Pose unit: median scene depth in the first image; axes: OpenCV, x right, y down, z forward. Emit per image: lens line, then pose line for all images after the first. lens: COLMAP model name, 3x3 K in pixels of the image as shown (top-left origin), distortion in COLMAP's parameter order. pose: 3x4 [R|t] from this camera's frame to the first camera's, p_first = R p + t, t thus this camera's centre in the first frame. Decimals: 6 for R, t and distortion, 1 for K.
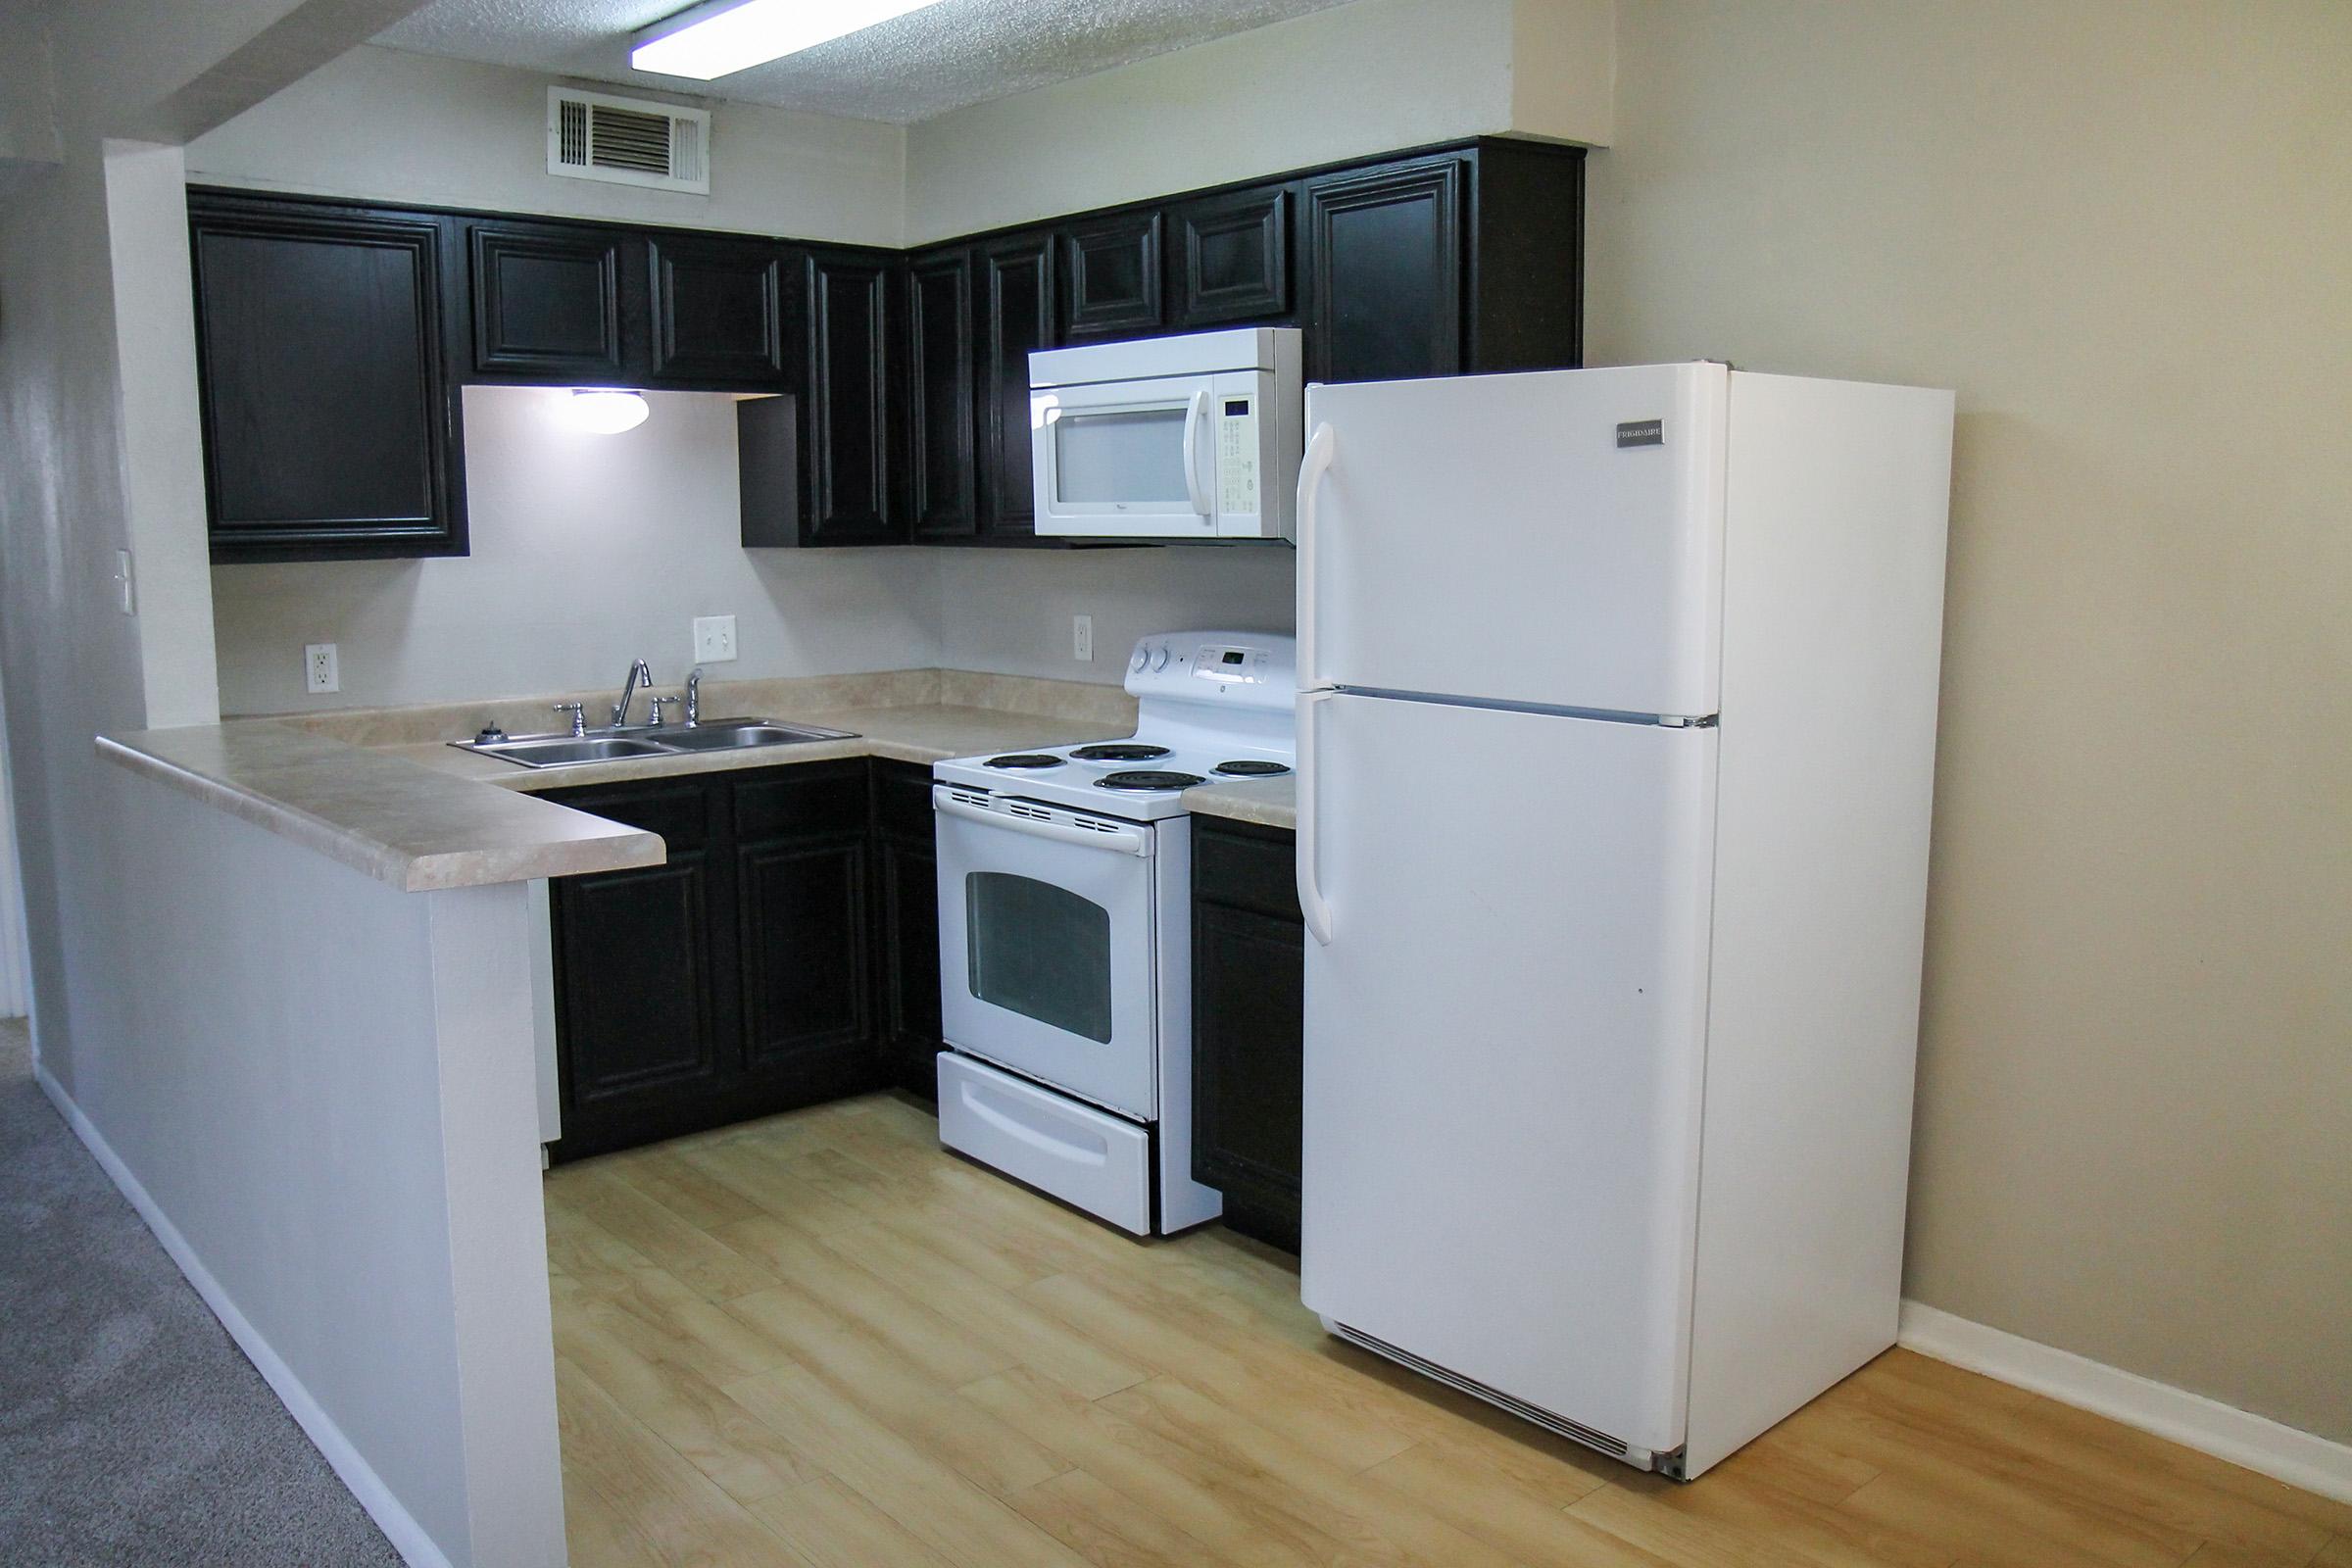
lens RADIAL K [[1856.6, 0, 1172.0], [0, 1856.6, 796.6], [0, 0, 1]] dist [-0.098725, 0.096452]
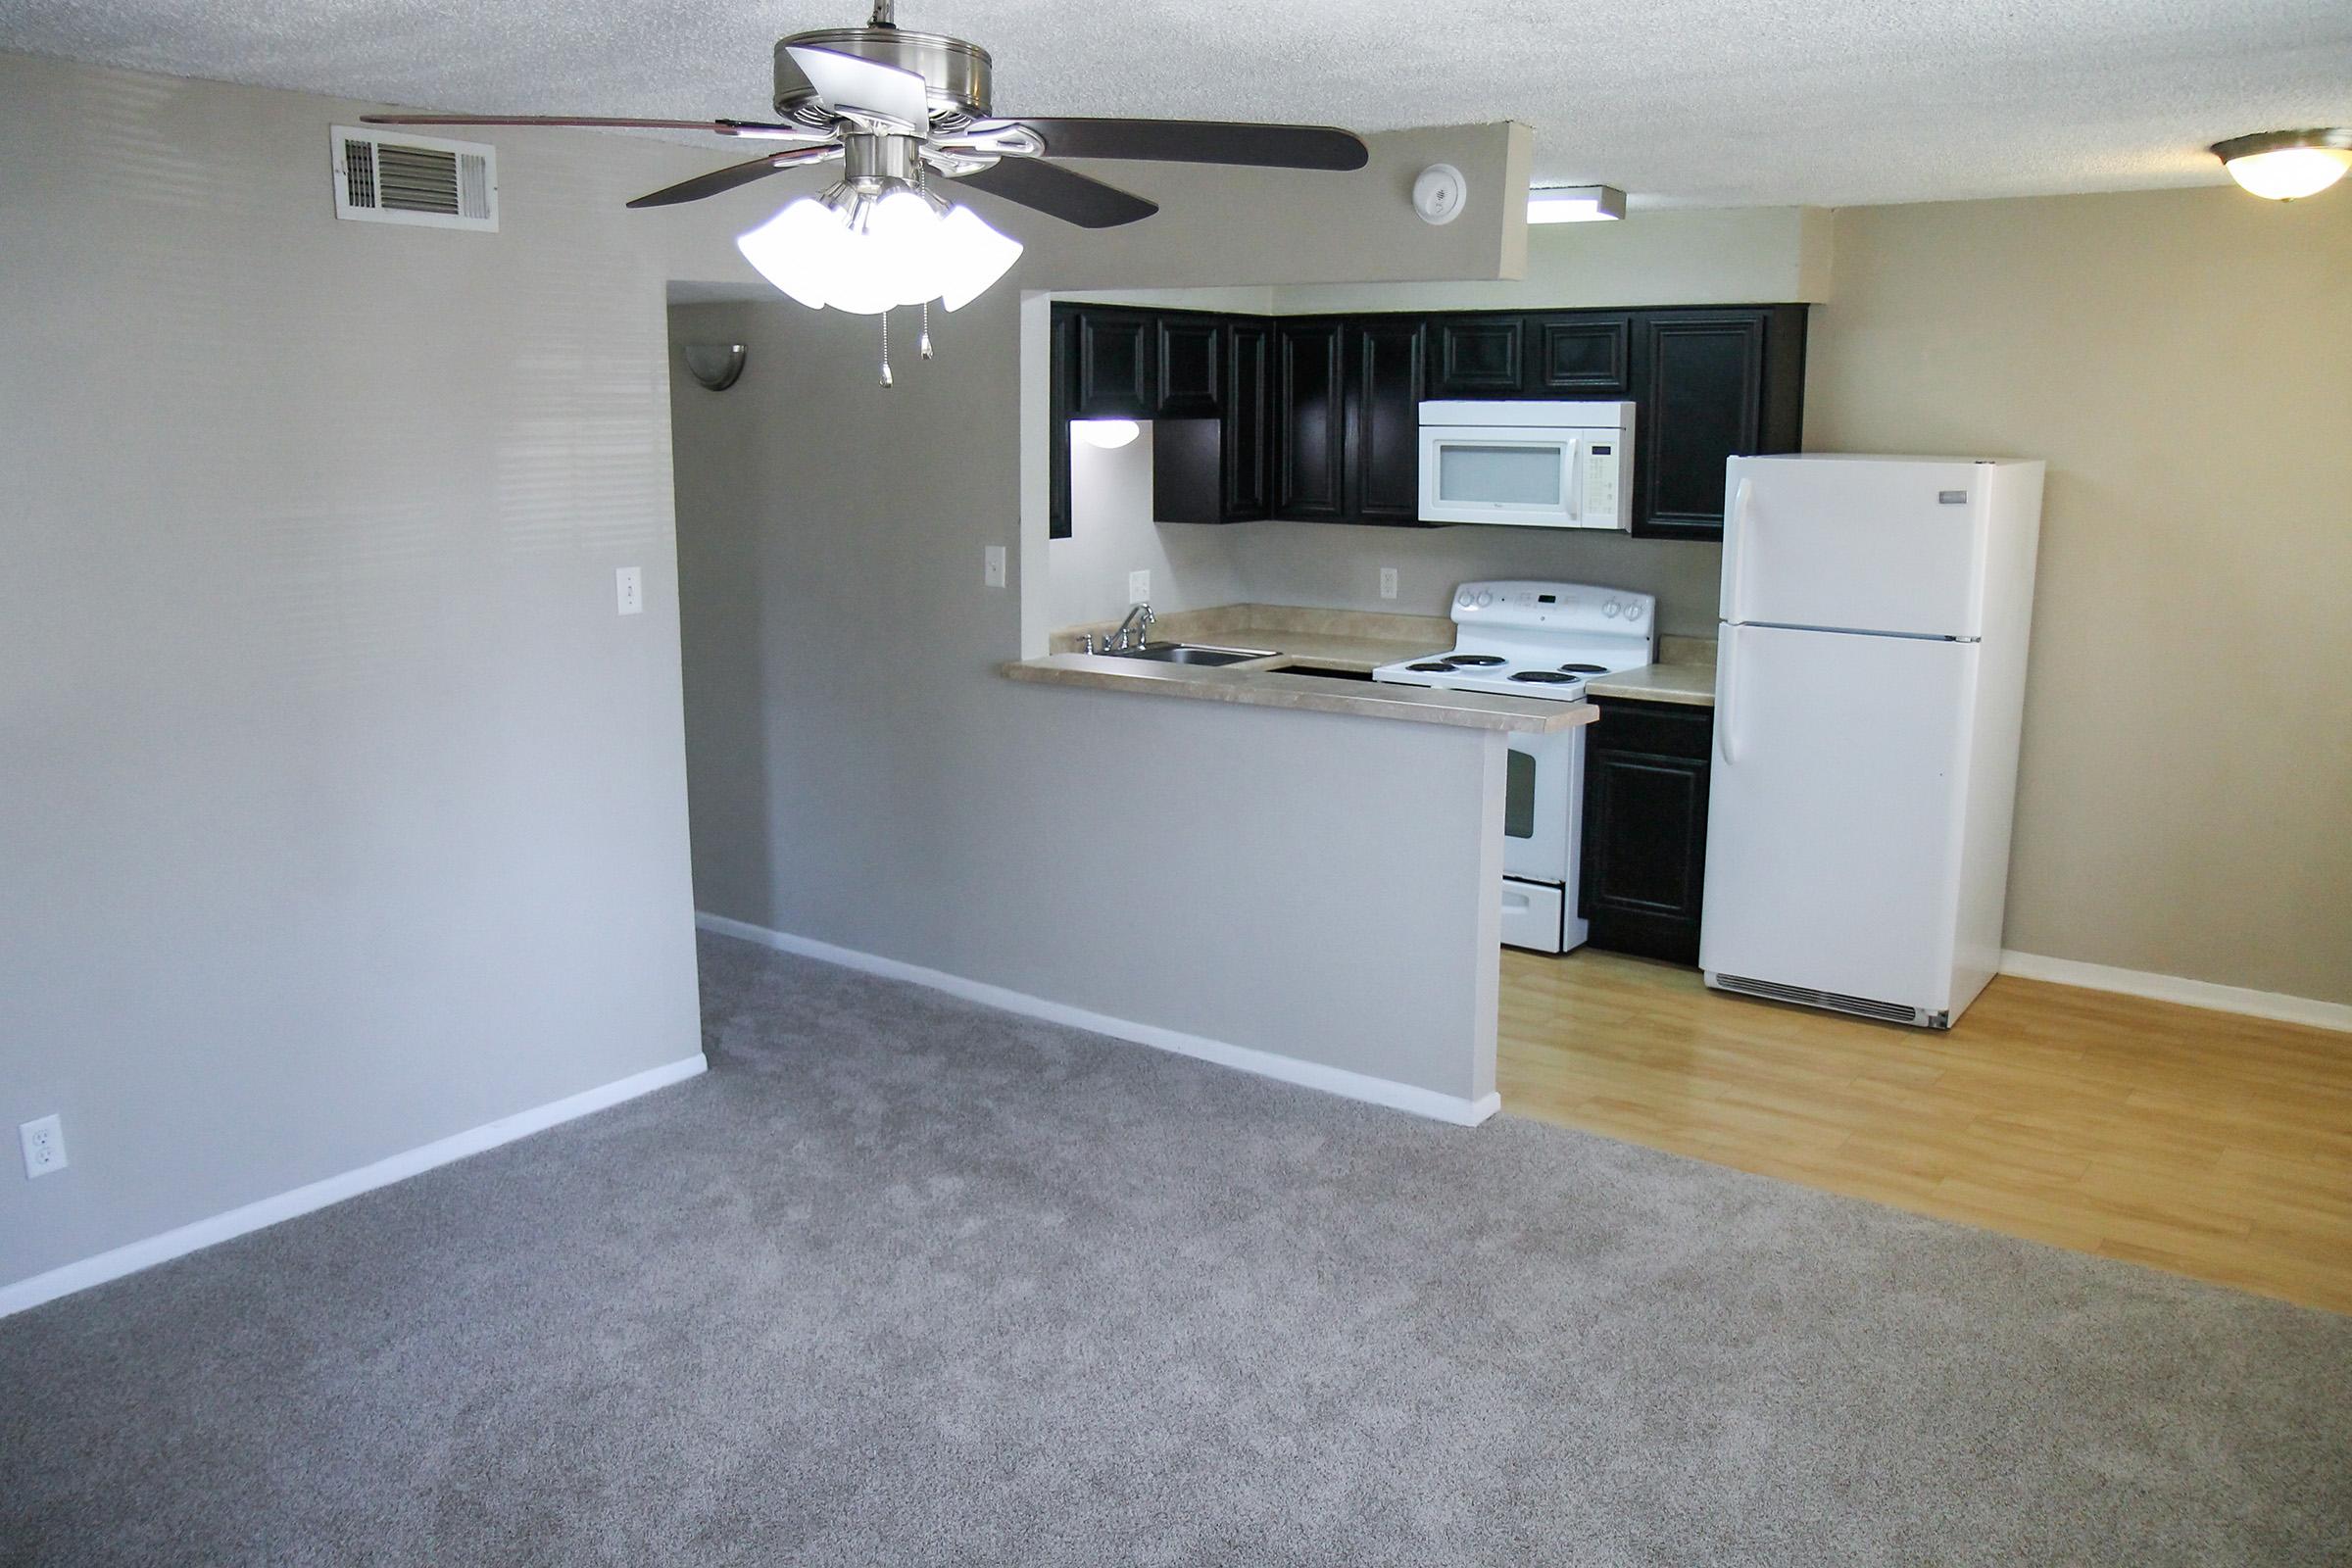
lens RADIAL K [[1856.6, 0, 1186.1], [0, 1856.6, 779.3], [0, 0, 1]] dist [-0.098725, 0.096452]
pose [[0.976222, -0.037047, 0.213585, -0.667958], [0.027681, 0.998526, 0.046678, -0.003556], [-0.215000, -0.039656, 0.975809, -0.522767]]
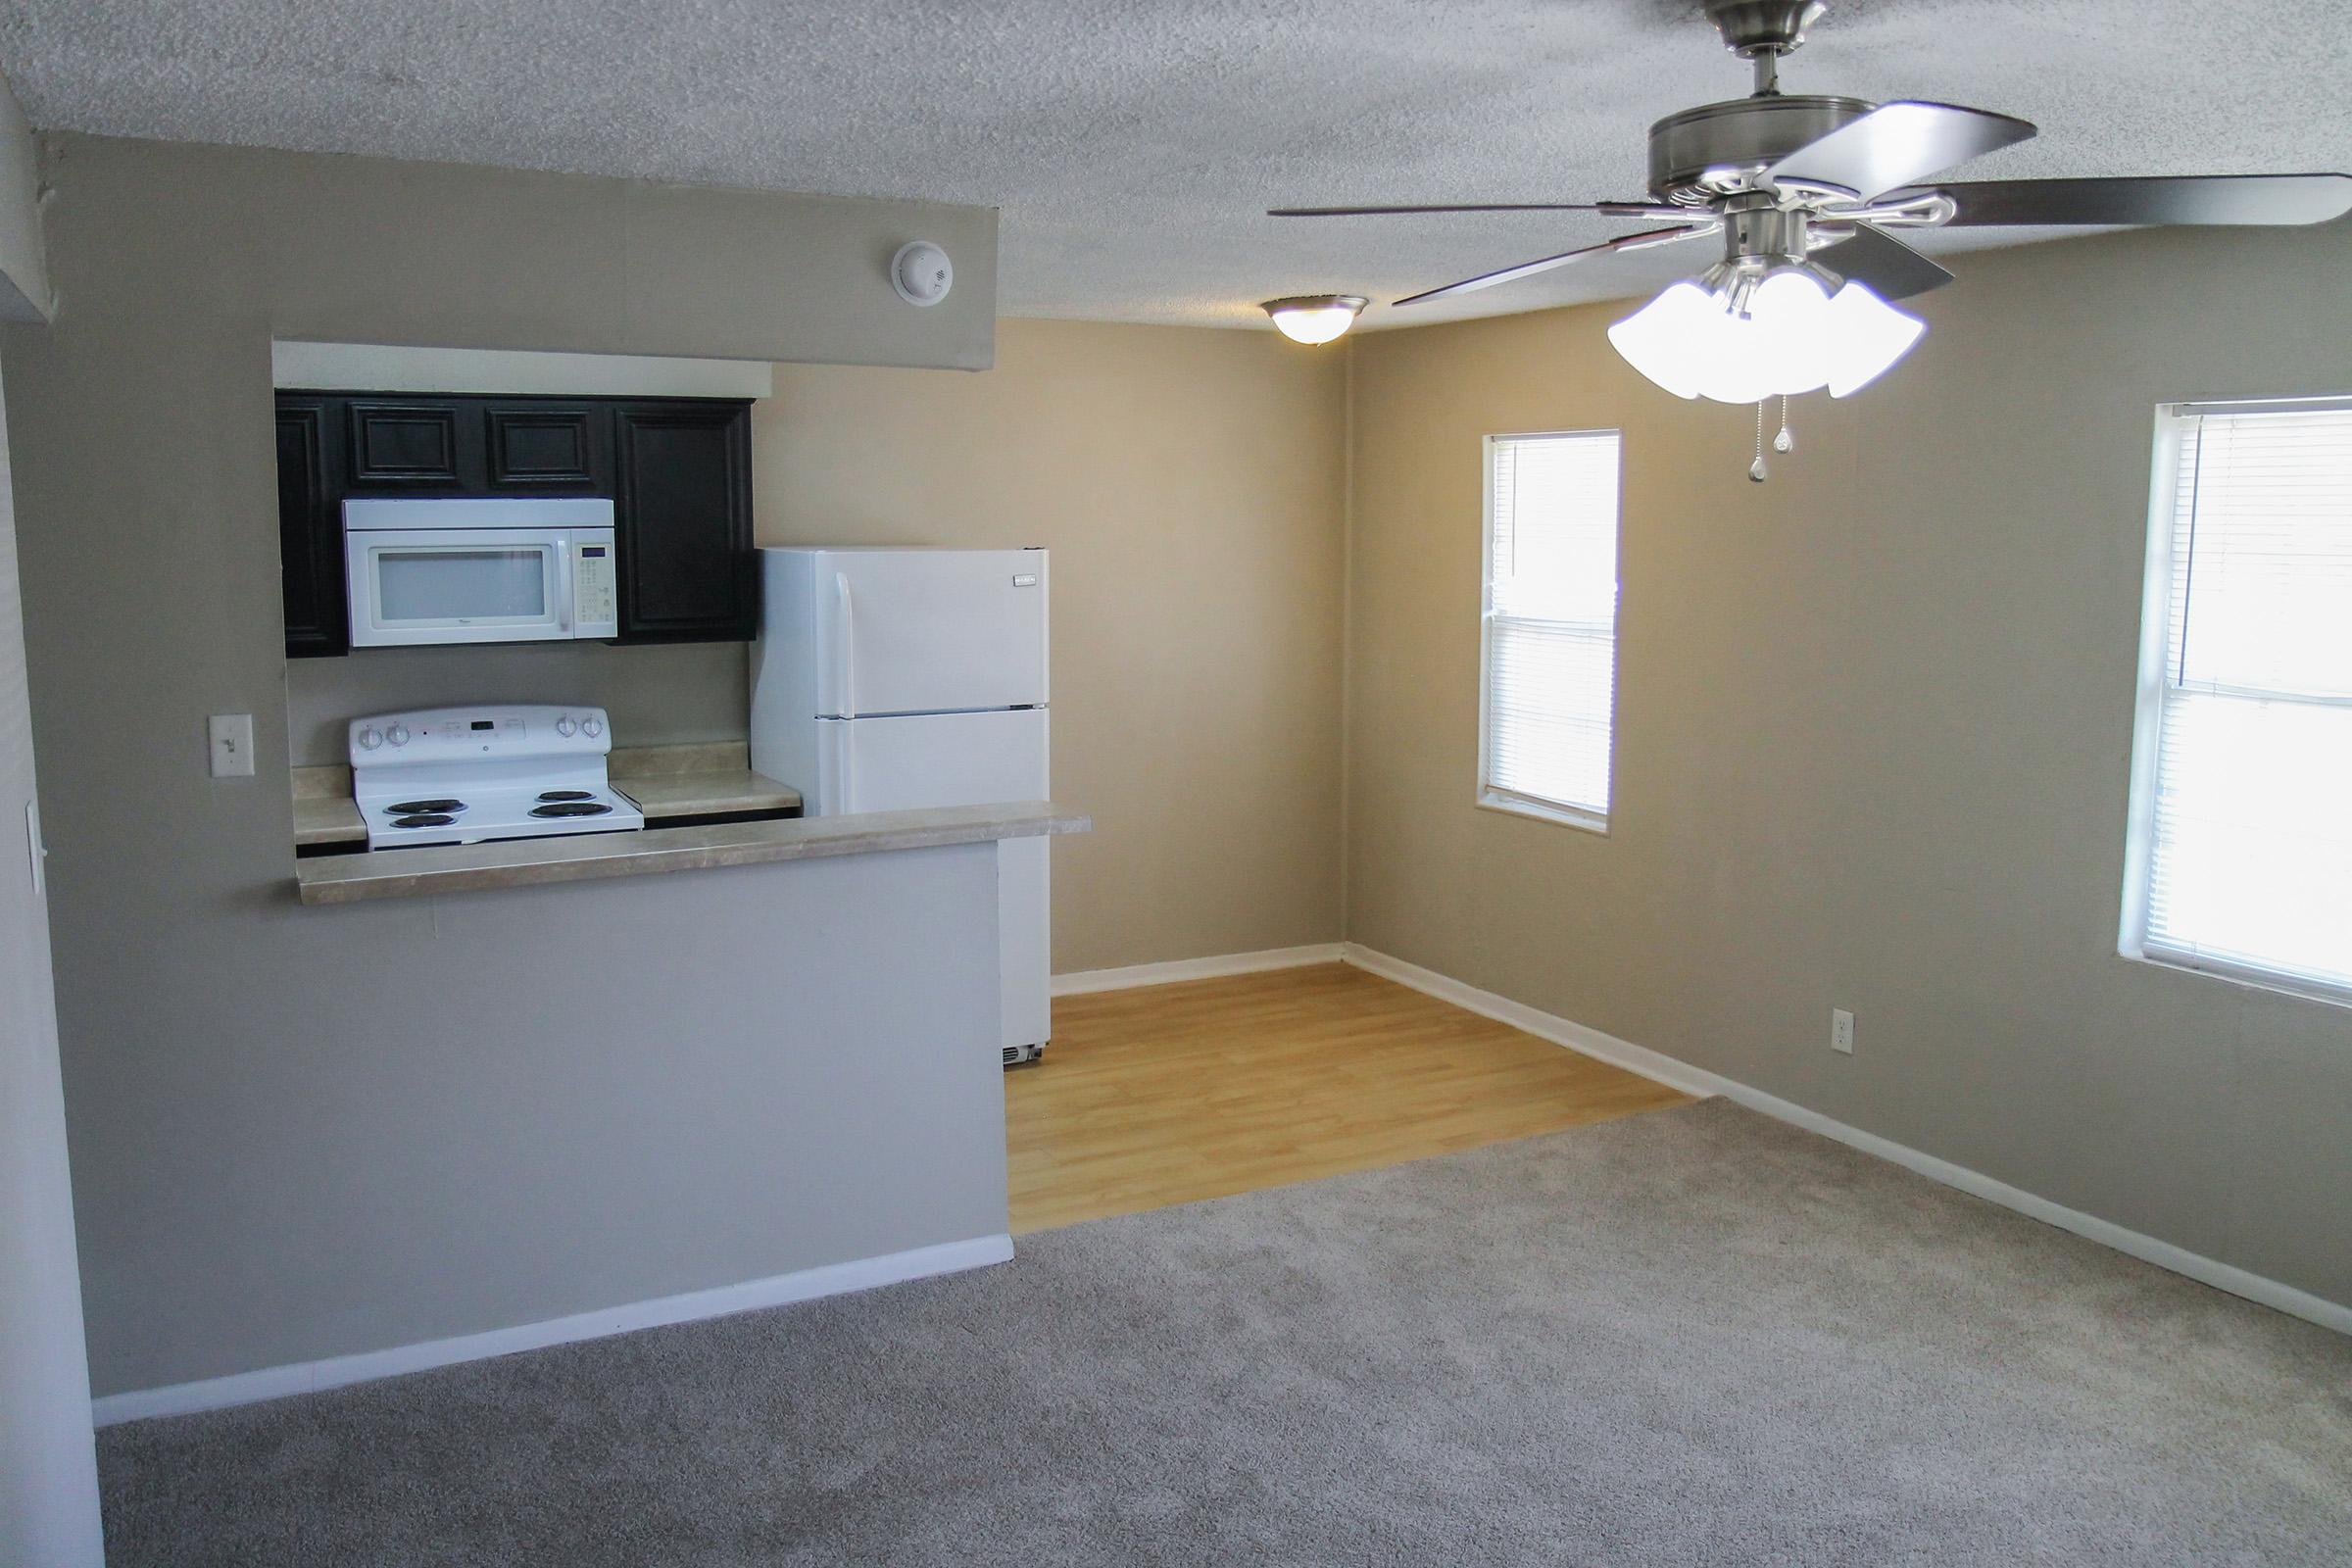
lens RADIAL K [[1856.6, 0, 1180.6], [0, 1856.6, 788.8], [0, 0, 1]] dist [-0.098725, 0.096452]
pose [[0.230521, -0.139793, 0.962974, -1.271158], [0.145199, 0.983489, 0.108013, -0.109748], [-0.962173, 0.114923, 0.247012, 0.190258]]
